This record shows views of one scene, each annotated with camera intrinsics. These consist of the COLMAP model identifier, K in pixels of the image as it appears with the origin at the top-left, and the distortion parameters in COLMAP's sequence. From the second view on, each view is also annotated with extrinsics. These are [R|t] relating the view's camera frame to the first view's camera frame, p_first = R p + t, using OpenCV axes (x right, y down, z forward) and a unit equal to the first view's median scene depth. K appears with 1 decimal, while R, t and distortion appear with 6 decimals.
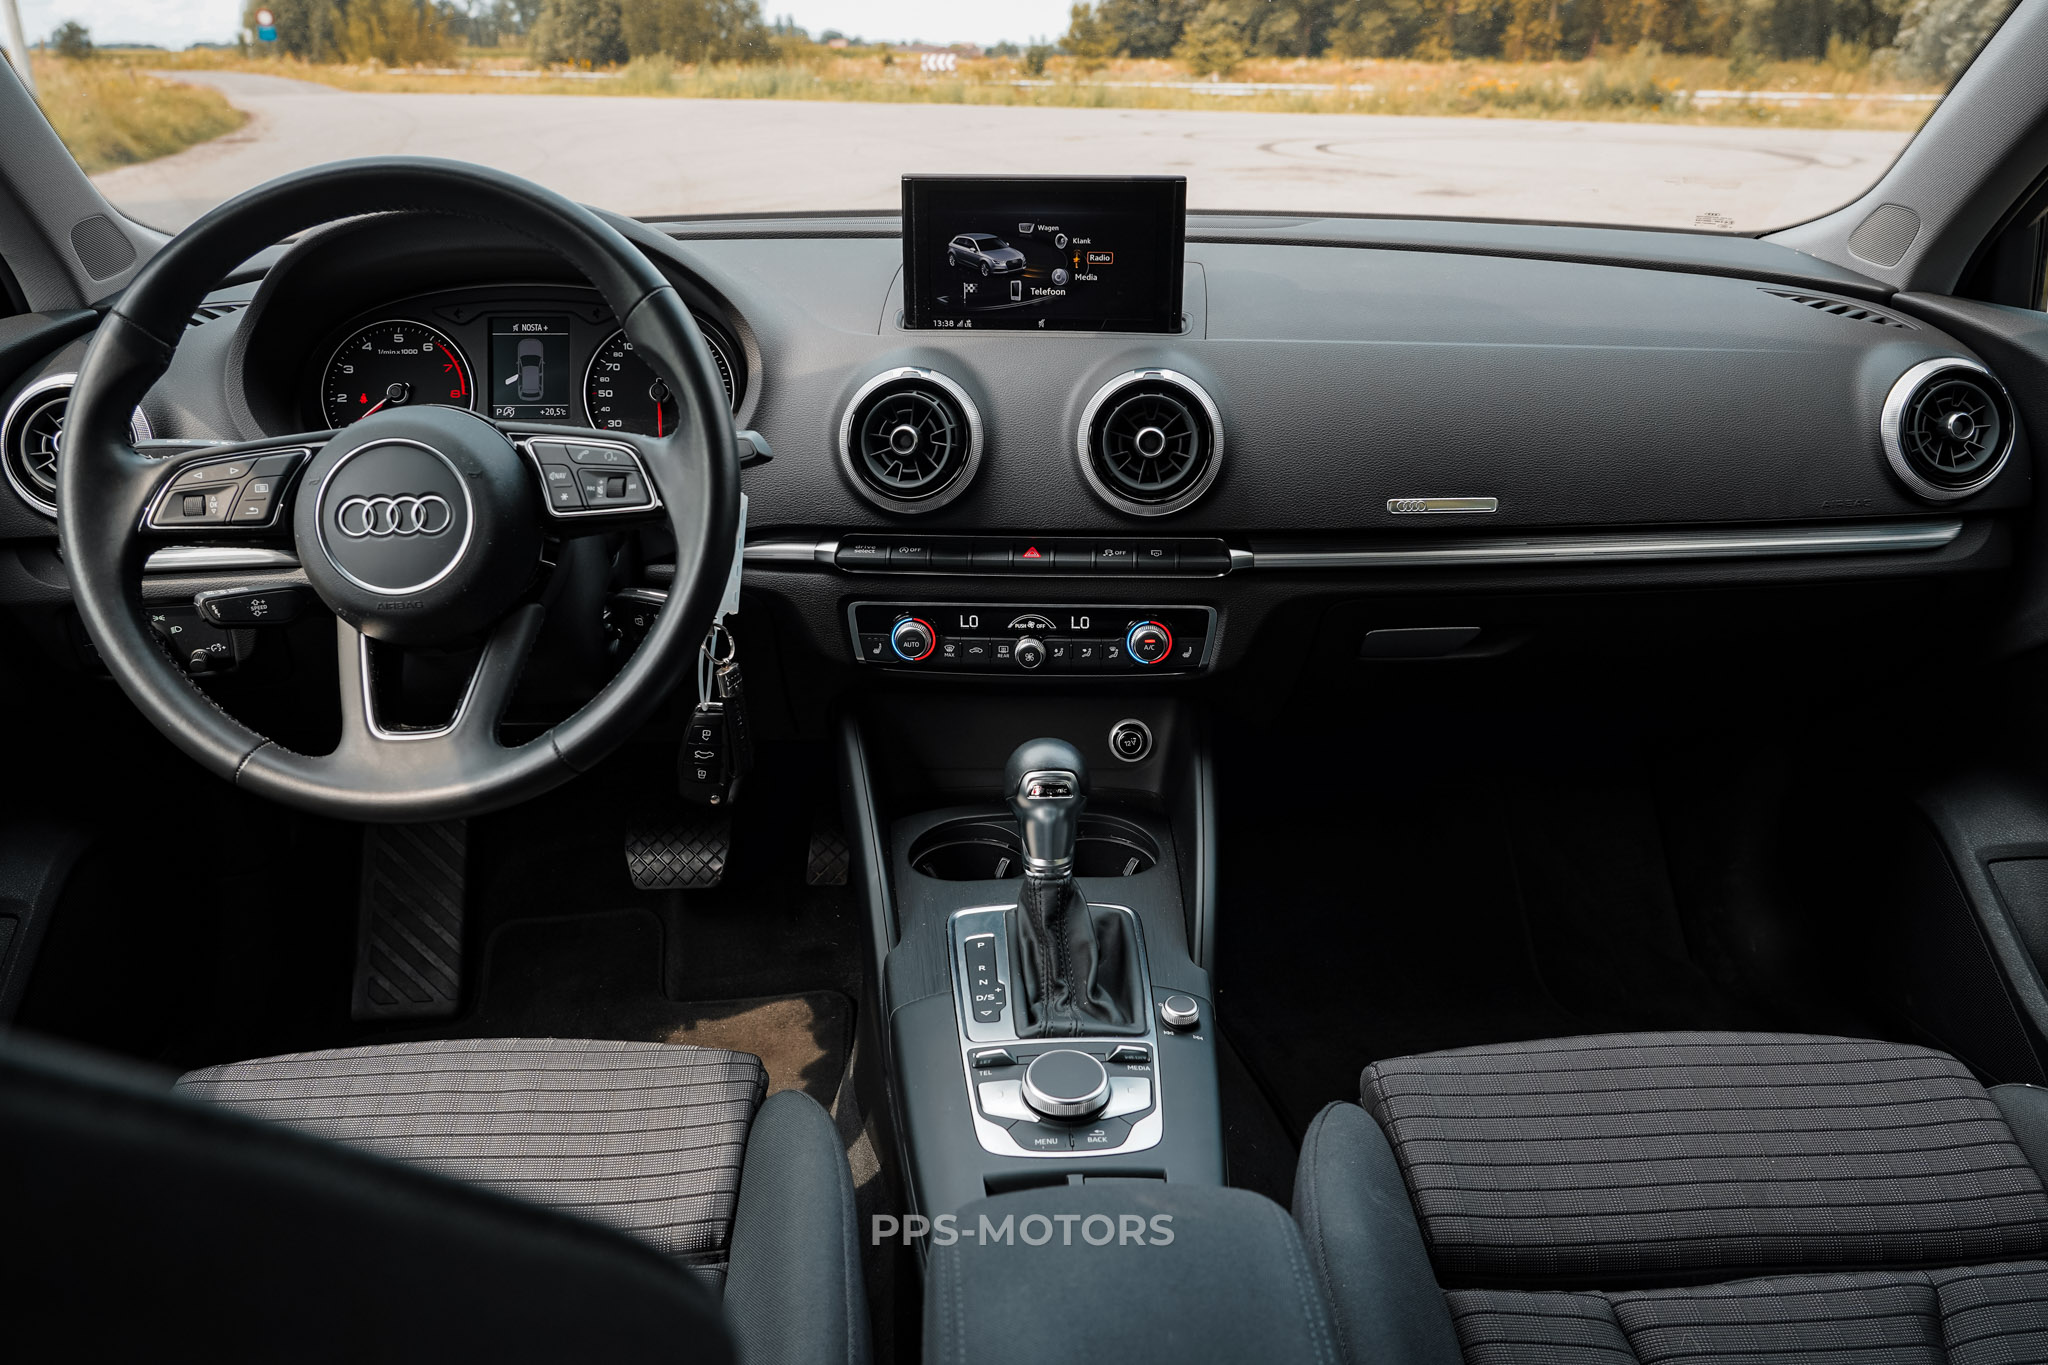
lens RADIAL K [[1595.9, 0, 992.2], [0, 1595.9, 692.3], [0, 0, 1]] dist [-0.032158, 0.013149]
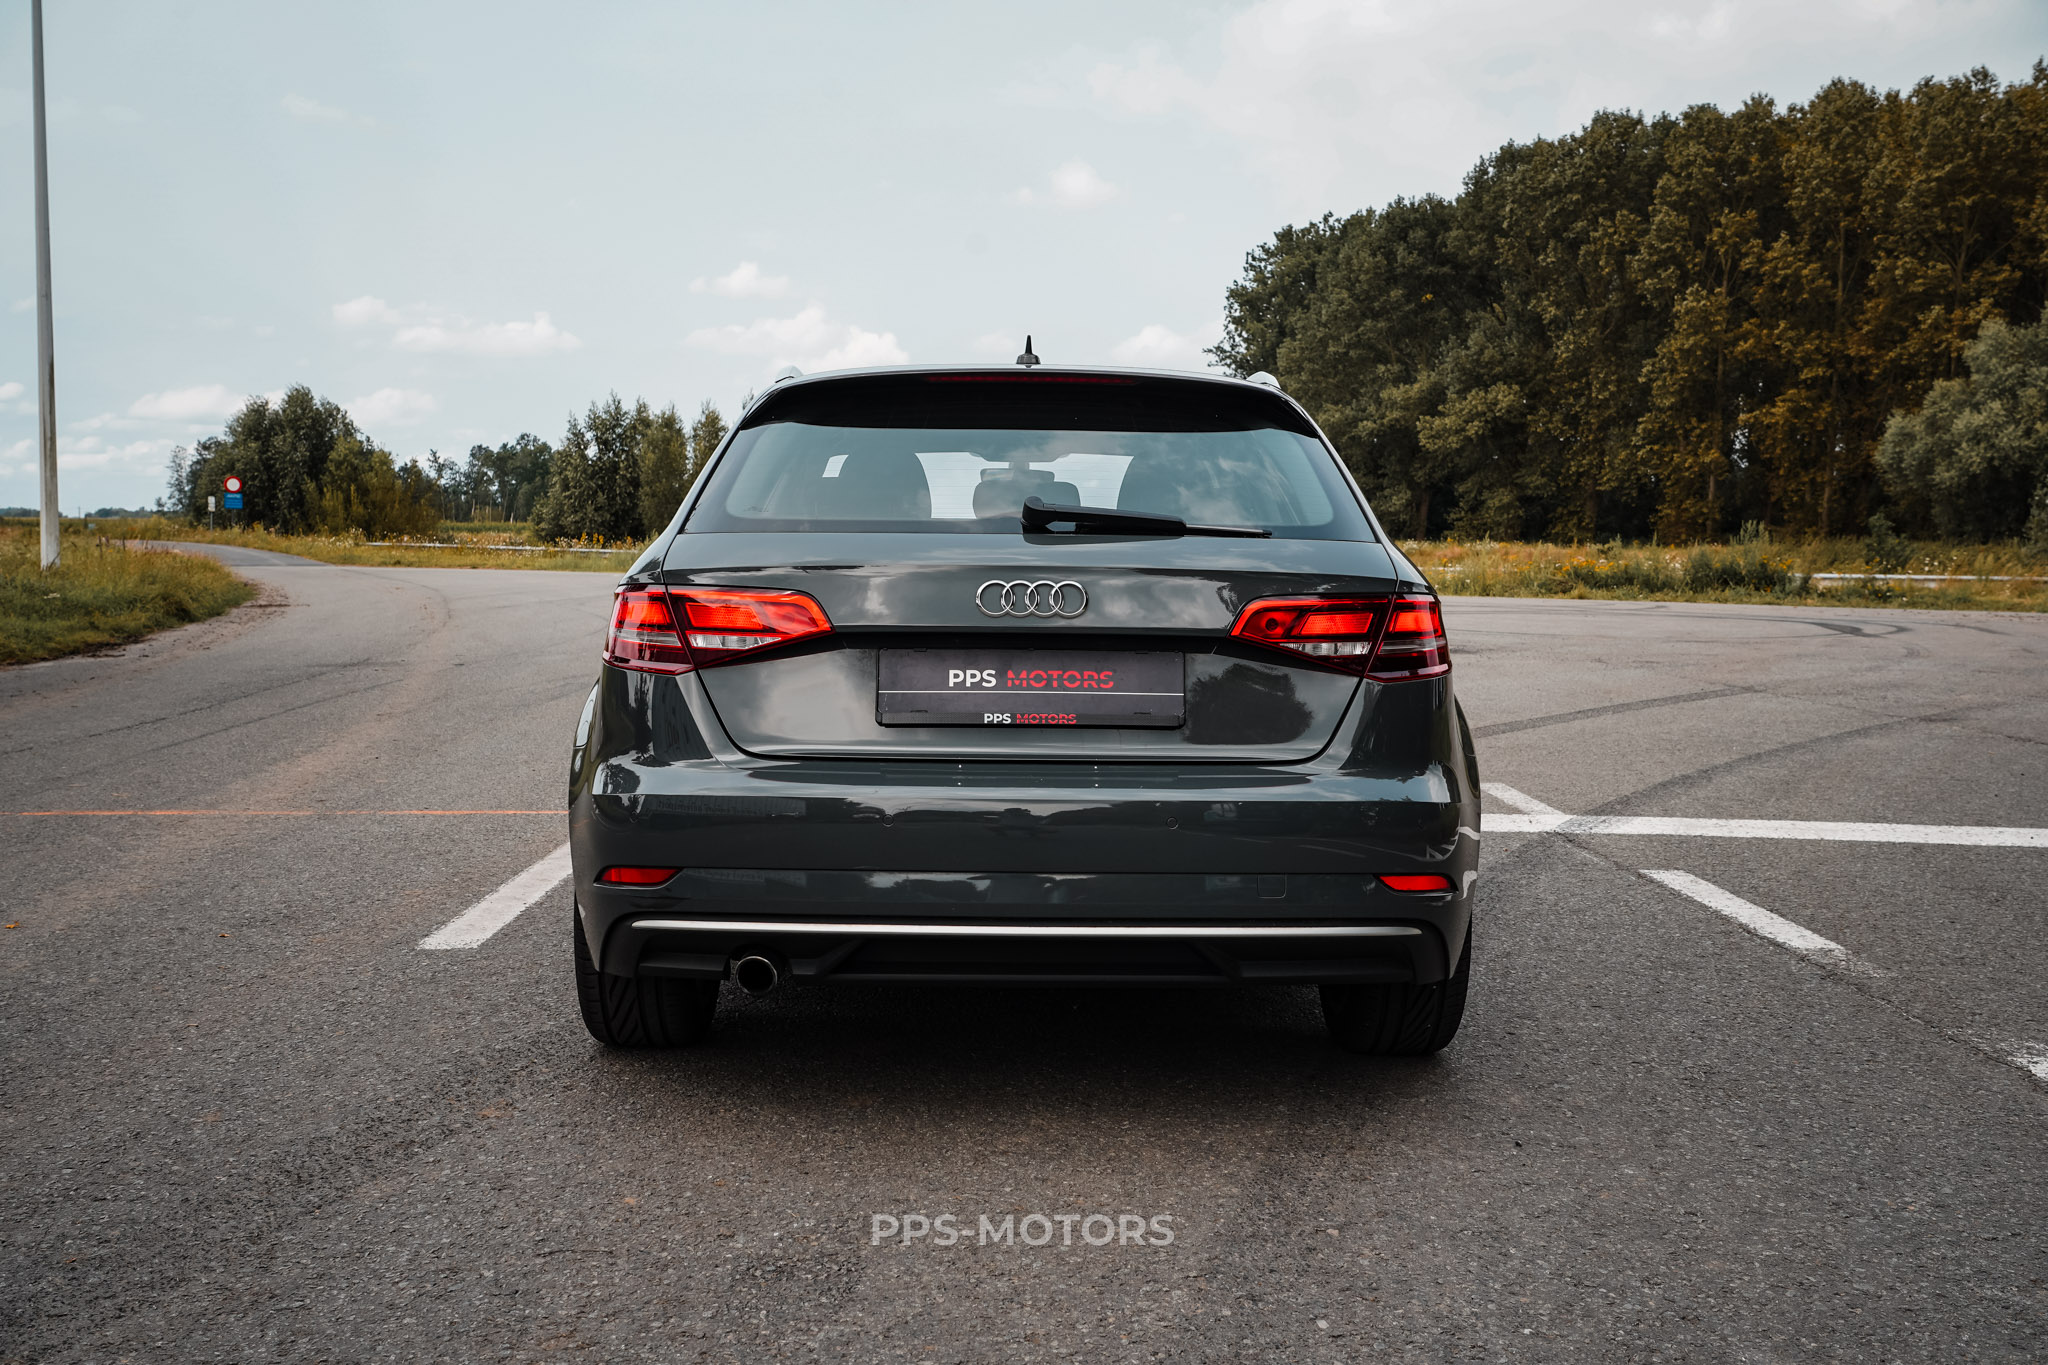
lens RADIAL K [[2038.0, 0, 1017.1], [0, 2038.0, 683.8], [0, 0, 1]] dist [0.001916, 0.000000]
pose [[0.999770, 0.008145, -0.019840, 0.227511], [-0.013788, 0.952671, -0.303689, 1.680244], [0.016427, 0.303893, 0.952565, -4.065870]]
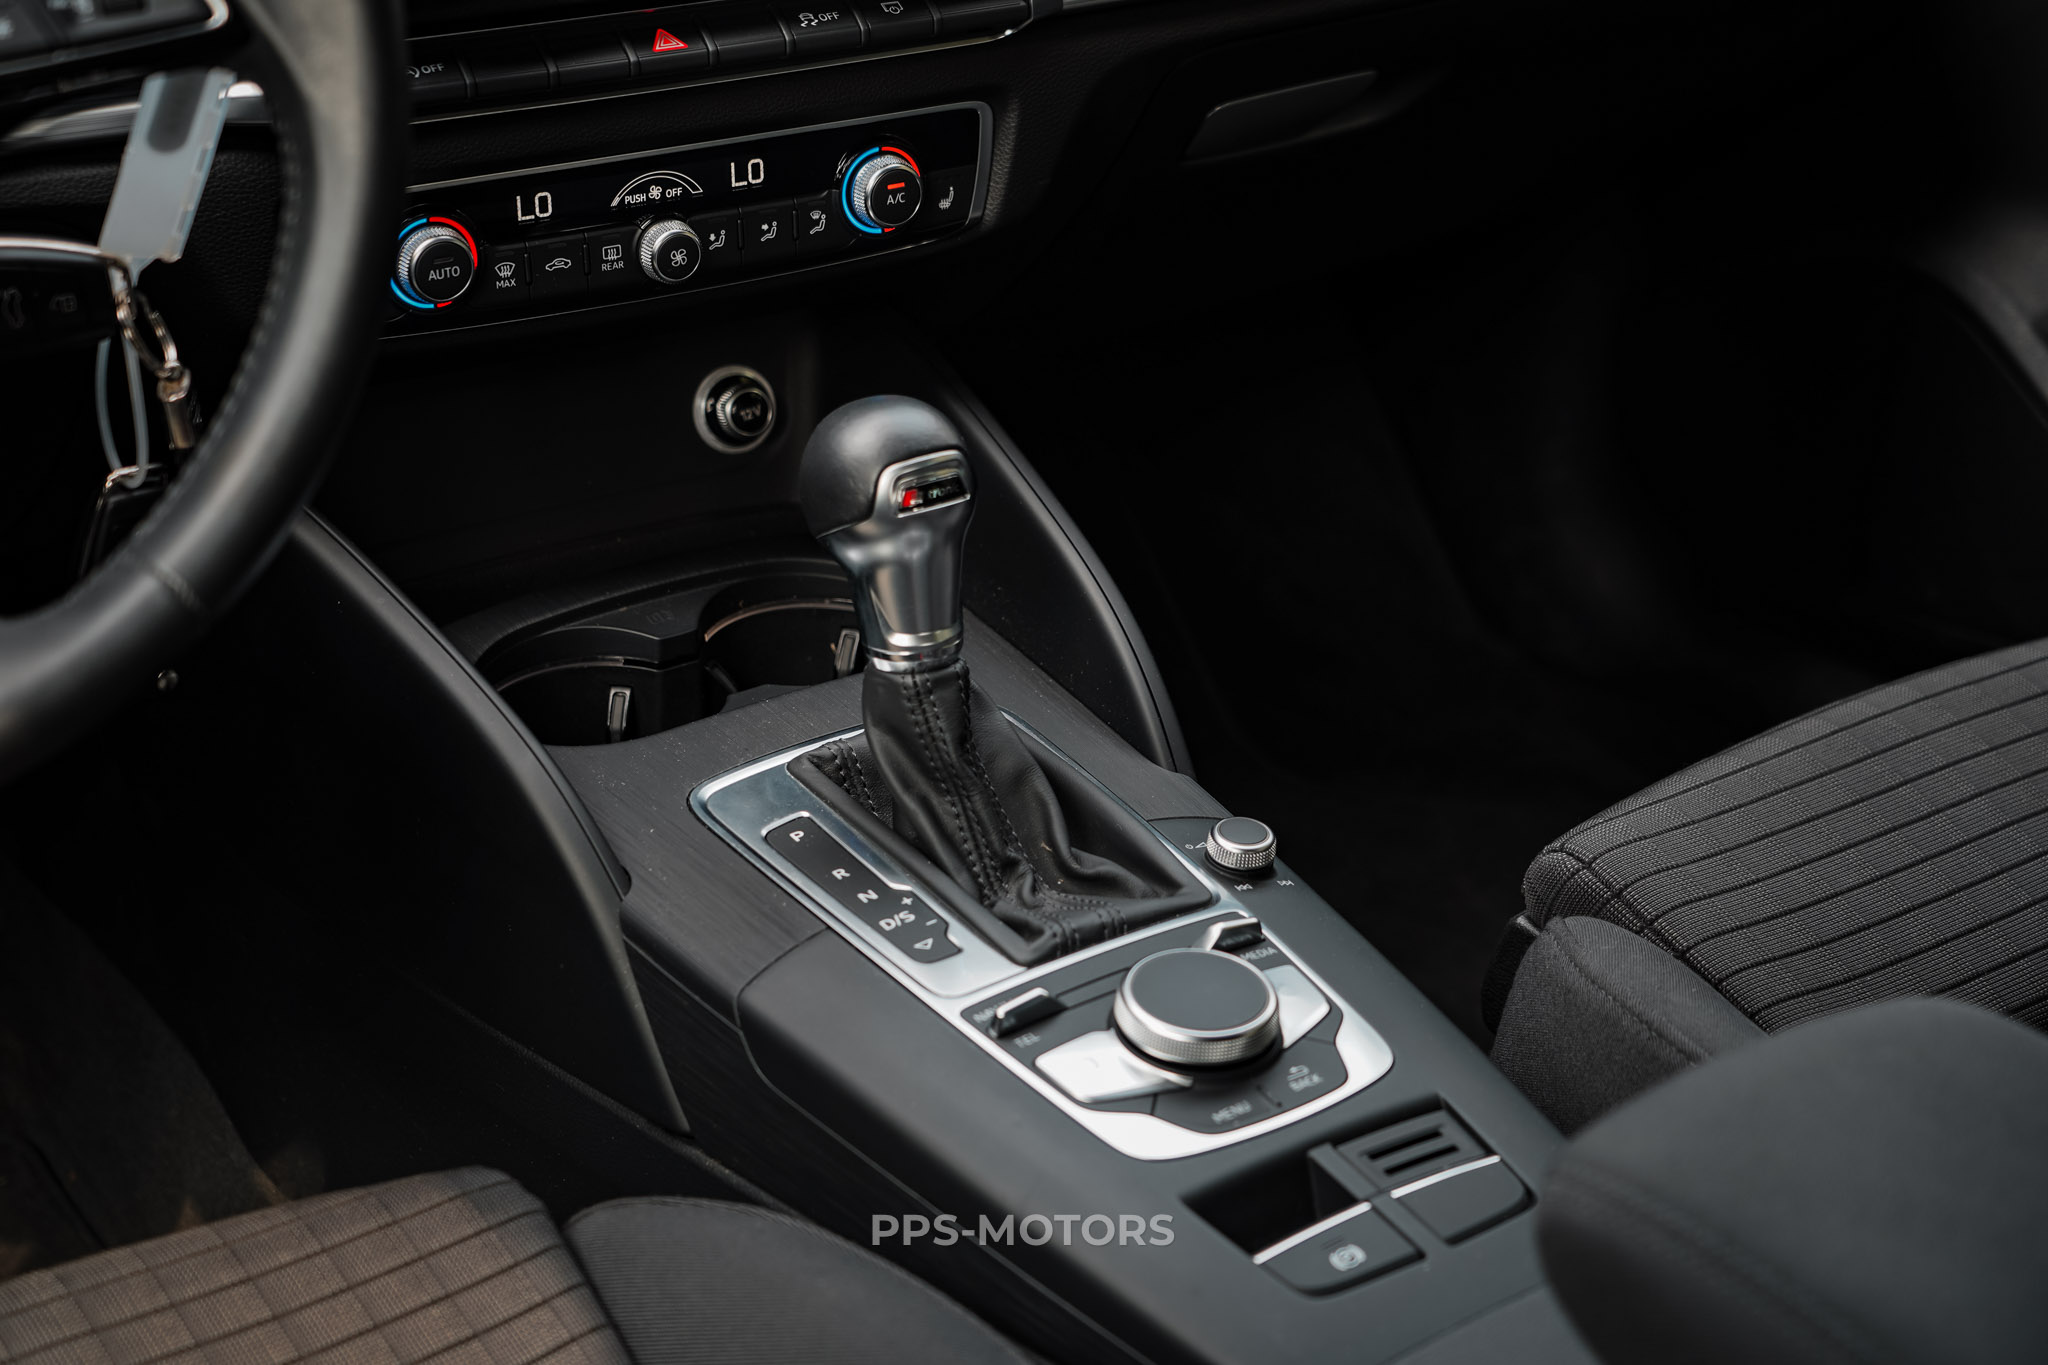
lens RADIAL K [[3537.3, 0, 1024.9], [0, 3537.3, 672.3], [0, 0, 1]] dist [0.024727, 0.000000]
pose [[0.836634, -0.222518, 0.500528, -0.453063], [0.174735, 0.974447, 0.141138, -0.032346], [-0.519144, -0.030621, 0.854138, 0.018105]]
